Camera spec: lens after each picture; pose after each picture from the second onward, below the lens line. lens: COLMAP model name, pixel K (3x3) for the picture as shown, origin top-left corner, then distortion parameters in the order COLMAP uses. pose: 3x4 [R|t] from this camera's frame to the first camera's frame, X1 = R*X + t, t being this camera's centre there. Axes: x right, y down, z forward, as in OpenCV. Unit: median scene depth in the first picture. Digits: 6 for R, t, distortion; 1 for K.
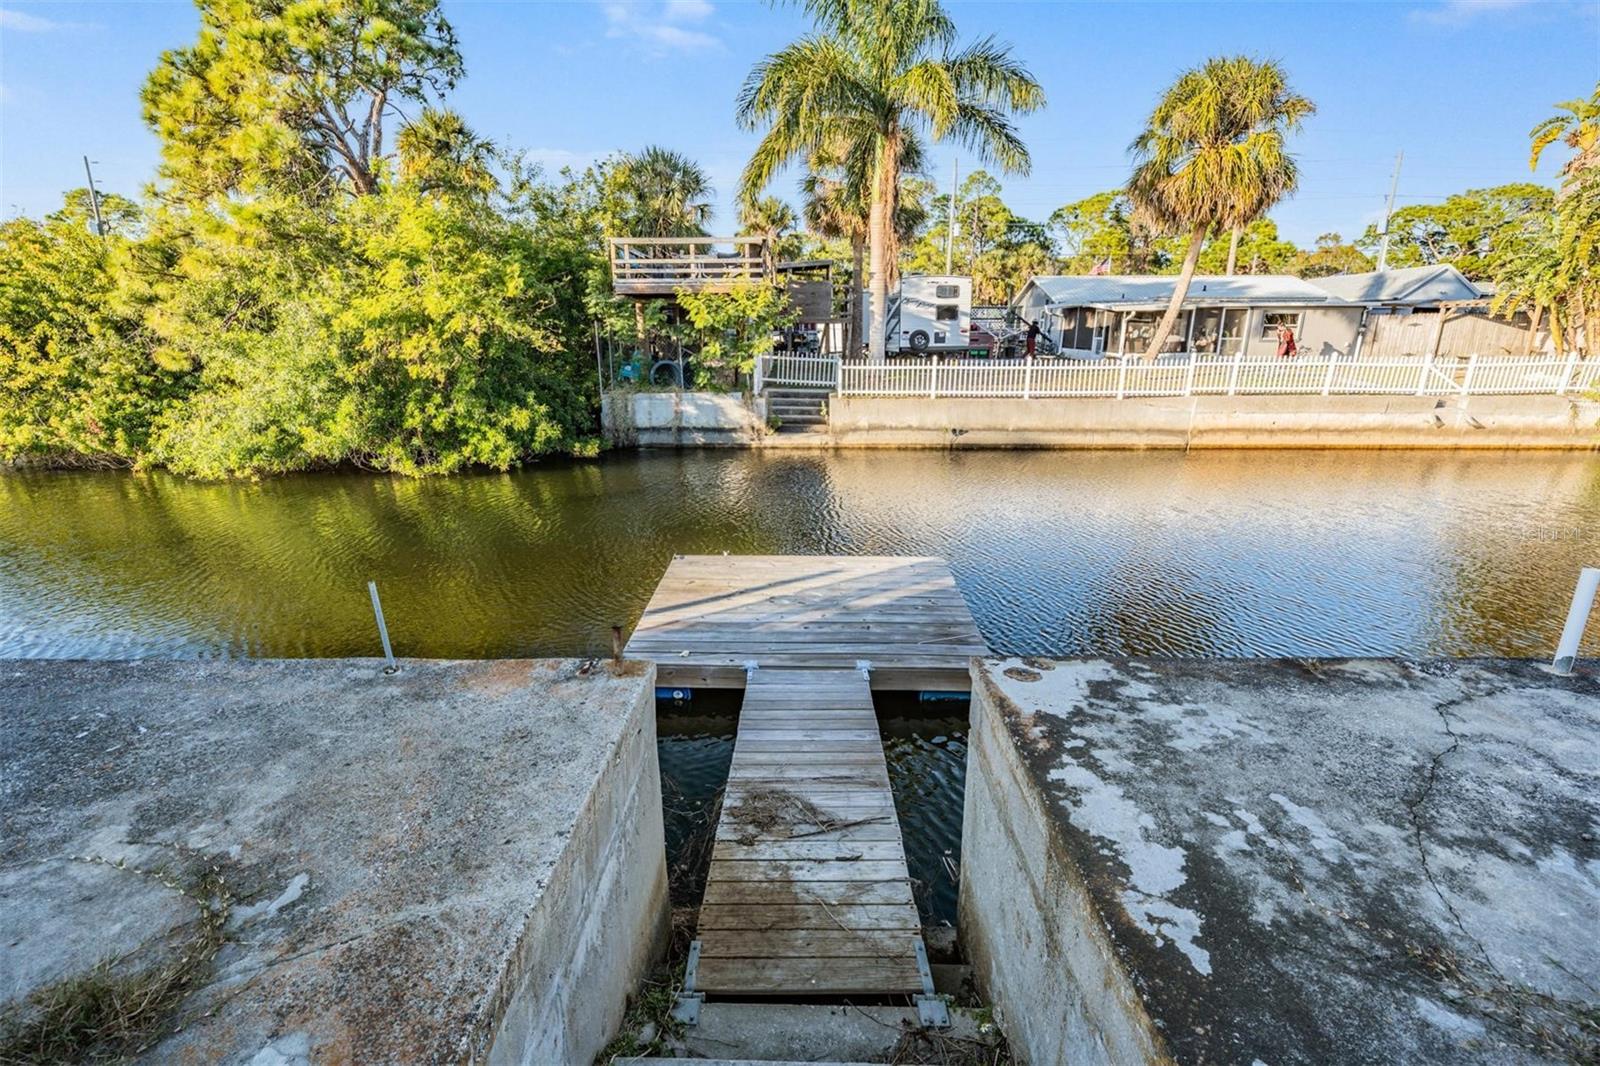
lens RADIAL K [[717.7, 0, 800.0], [0, 717.7, 533.0], [0, 0, 1]] dist [-0.001265, 0.000012]
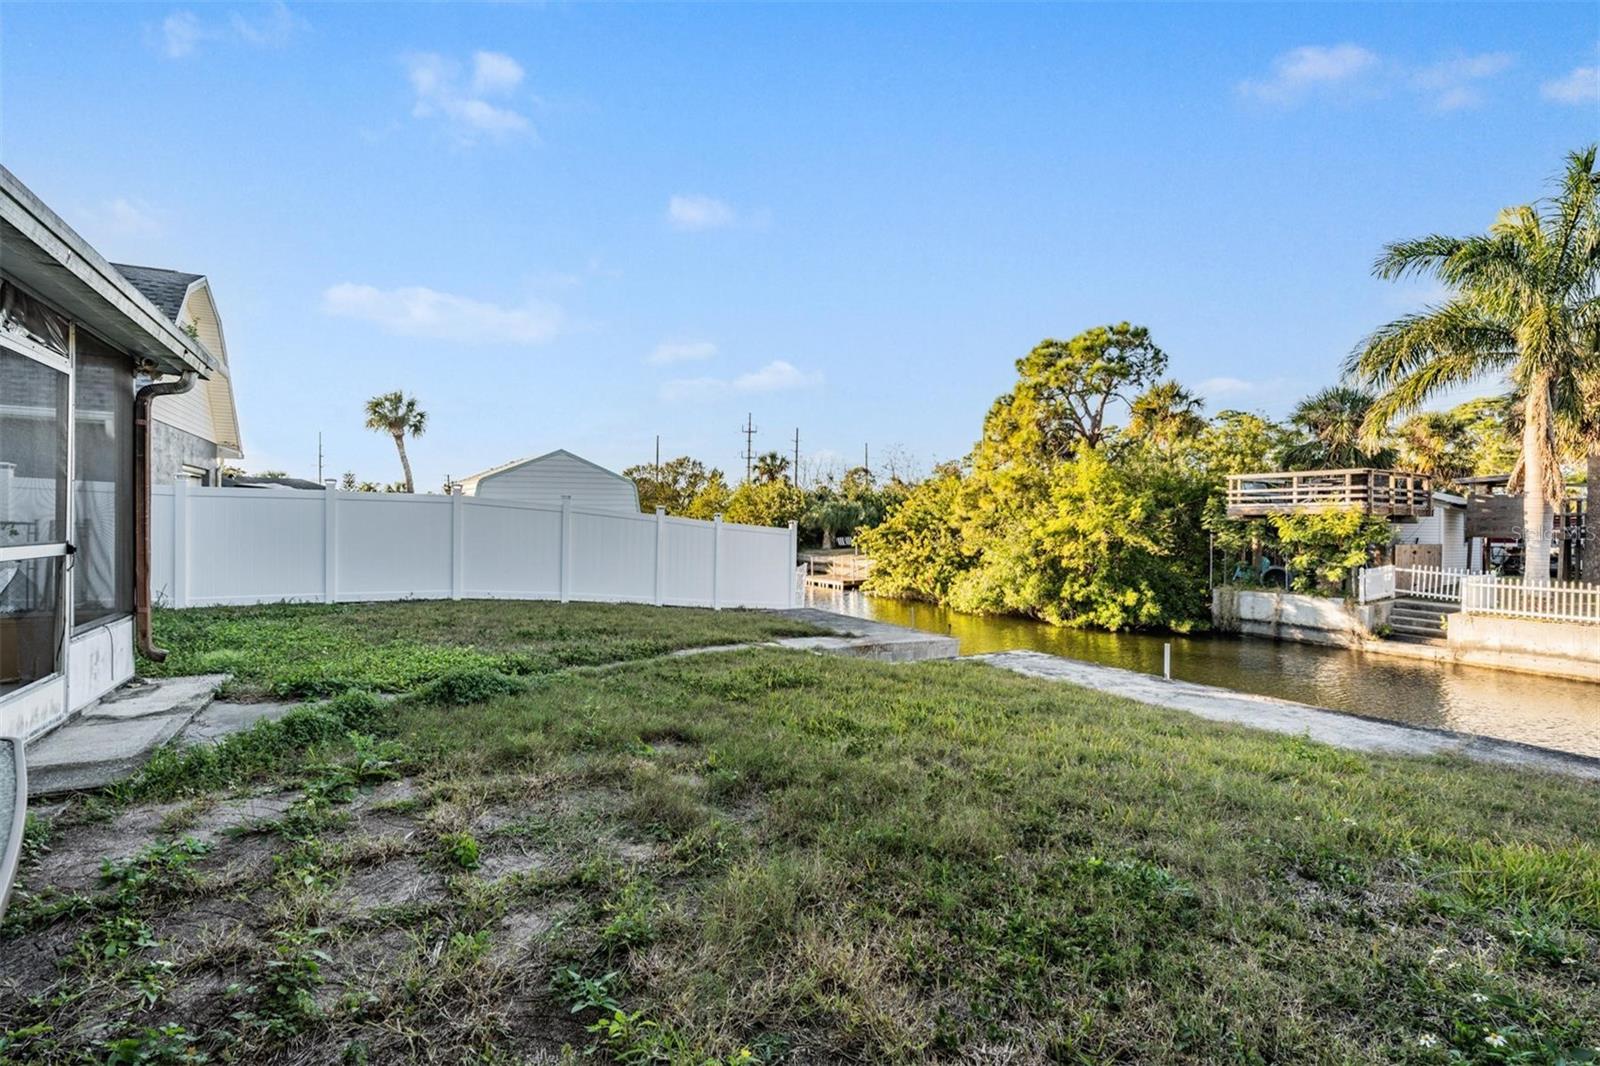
lens RADIAL K [[710.1, 0, 789.5], [0, 710.1, 532.1], [0, 0, 1]] dist [0.001253, 0.000225]
pose [[0.510471, 0.019086, -0.859683, 0.436843], [-0.244692, 0.961646, -0.123946, 0.052932], [0.824345, 0.273628, 0.495562, -0.288544]]
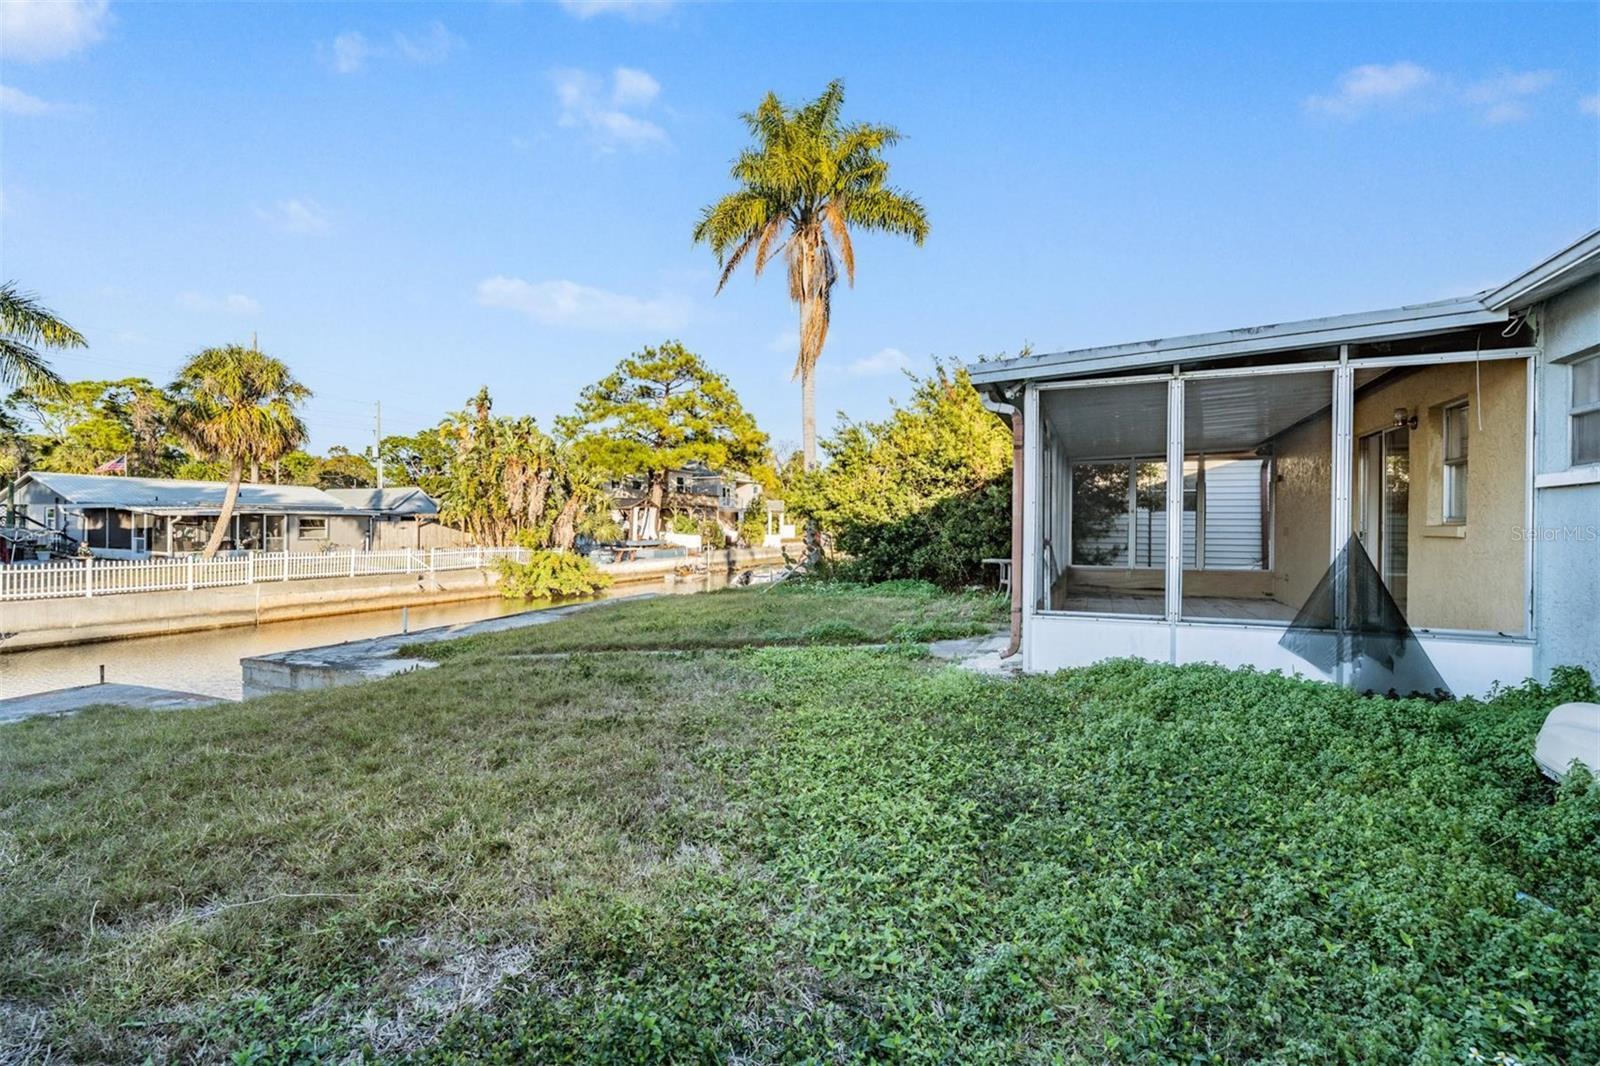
lens RADIAL K [[710.1, 0, 789.5], [0, 710.1, 532.1], [0, 0, 1]] dist [0.001253, 0.000225]
pose [[0.392860, -0.002921, 0.919594, -0.263264], [0.239615, 0.965777, -0.099299, 0.081002], [-0.887832, 0.259359, 0.380114, -0.384840]]
